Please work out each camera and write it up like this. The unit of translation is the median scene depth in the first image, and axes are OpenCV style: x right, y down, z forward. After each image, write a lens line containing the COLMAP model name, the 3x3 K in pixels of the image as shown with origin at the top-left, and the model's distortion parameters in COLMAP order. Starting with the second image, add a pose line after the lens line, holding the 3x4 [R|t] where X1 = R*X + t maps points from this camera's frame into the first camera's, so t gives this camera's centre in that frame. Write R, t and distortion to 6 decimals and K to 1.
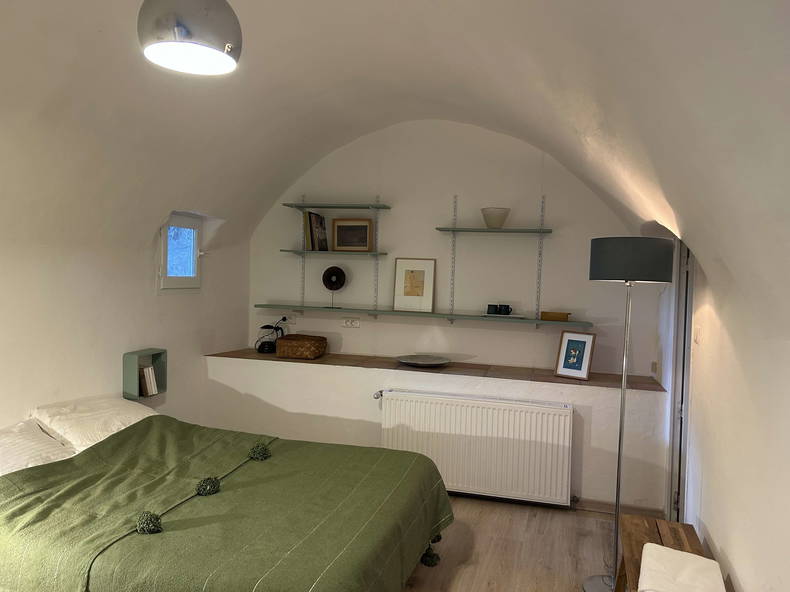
lens RADIAL K [[591.6, 0, 395.0], [0, 591.6, 296.0], [0, 0, 1]] dist [0.102896, -0.089621]
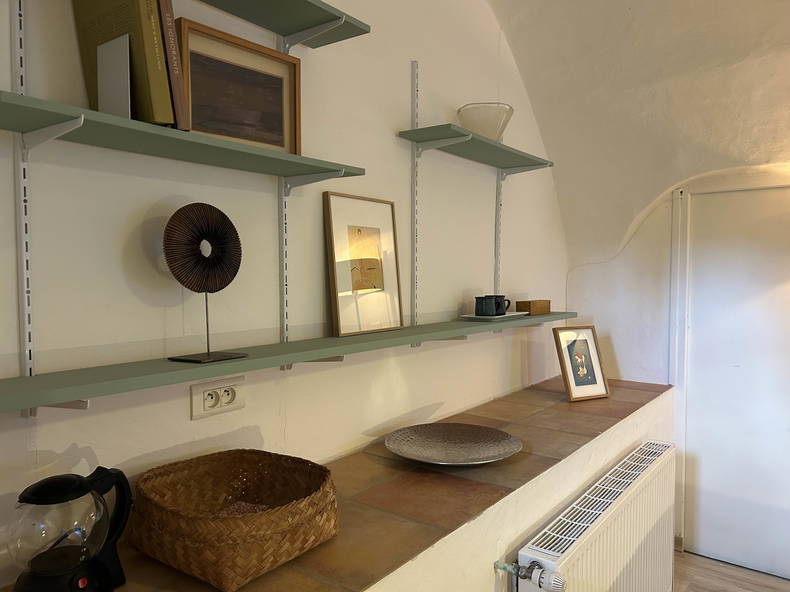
lens RADIAL K [[591.6, 0, 395.0], [0, 591.6, 296.0], [0, 0, 1]] dist [0.102896, -0.089621]
pose [[0.369429, -0.071493, 0.926505, -0.375997], [0.052678, 0.997044, 0.055932, -0.021153], [-0.927765, 0.028143, 0.372103, 0.950556]]
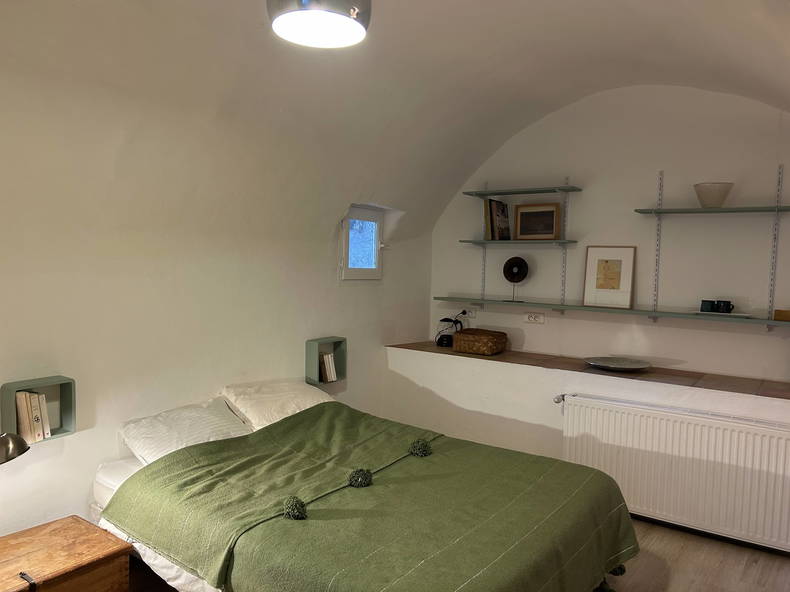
lens RADIAL K [[602.0, 0, 395.0], [0, 602.0, 296.0], [0, 0, 1]] dist [0.106011, -0.111662]
pose [[0.942474, 0.012423, -0.334048, 0.041063], [-0.010333, 0.999914, 0.008032, 0.006651], [0.334120, -0.004118, 0.942522, 0.051073]]
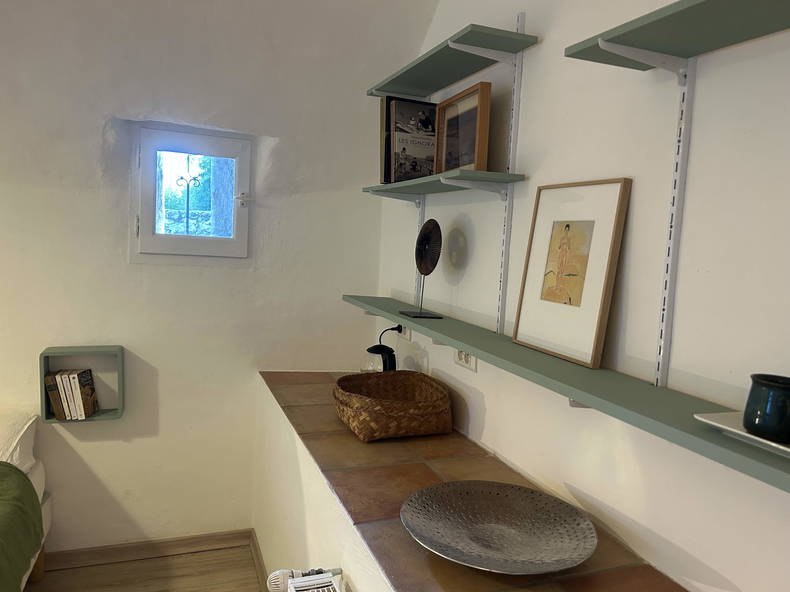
lens RADIAL K [[591.6, 0, 395.0], [0, 591.6, 296.0], [0, 0, 1]] dist [0.102896, -0.089621]
pose [[0.599883, 0.080103, -0.796068, 0.263683], [-0.070327, 0.996404, 0.047266, -0.014608], [0.796991, 0.027631, 0.603359, 0.840526]]
